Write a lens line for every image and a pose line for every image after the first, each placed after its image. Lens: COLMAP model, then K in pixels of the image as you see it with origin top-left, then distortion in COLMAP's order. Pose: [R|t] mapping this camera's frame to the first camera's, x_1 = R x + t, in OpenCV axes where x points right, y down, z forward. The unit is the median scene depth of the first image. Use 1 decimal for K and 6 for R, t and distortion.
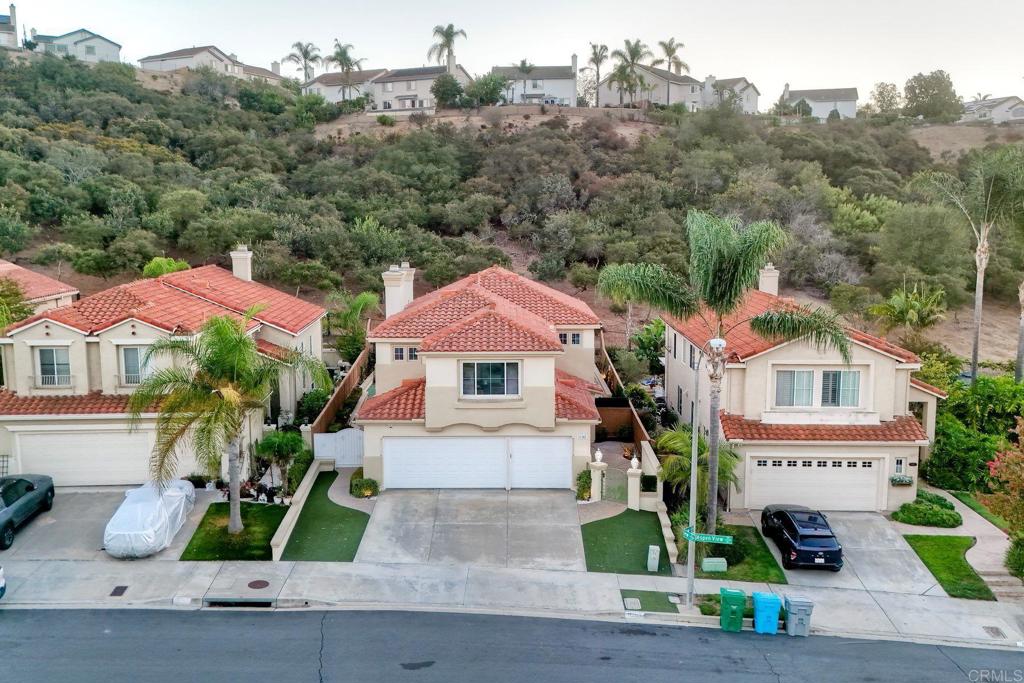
lens RADIAL K [[883.5, 0, 513.8], [0, 883.5, 342.1], [0, 0, 1]] dist [0.060831, -0.045191]
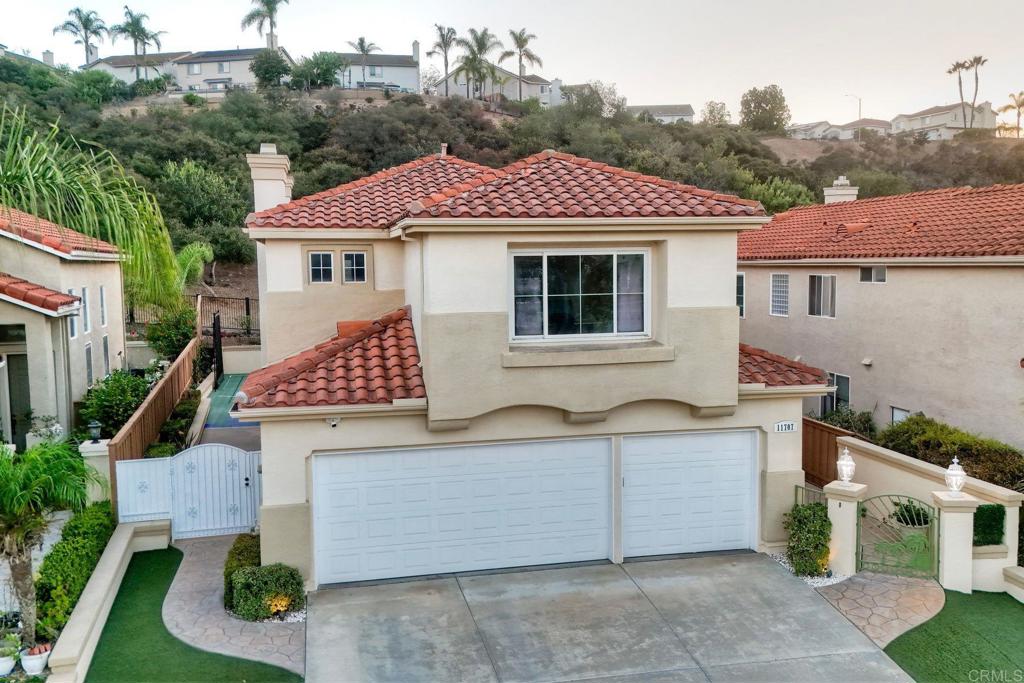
lens RADIAL K [[883.5, 0, 518.8], [0, 883.5, 341.1], [0, 0, 1]] dist [0.060831, -0.045191]
pose [[0.976688, -0.028115, 0.212817, -0.082289], [0.037615, 0.998462, -0.040722, 0.045519], [-0.211345, 0.047778, 0.976243, 0.351055]]
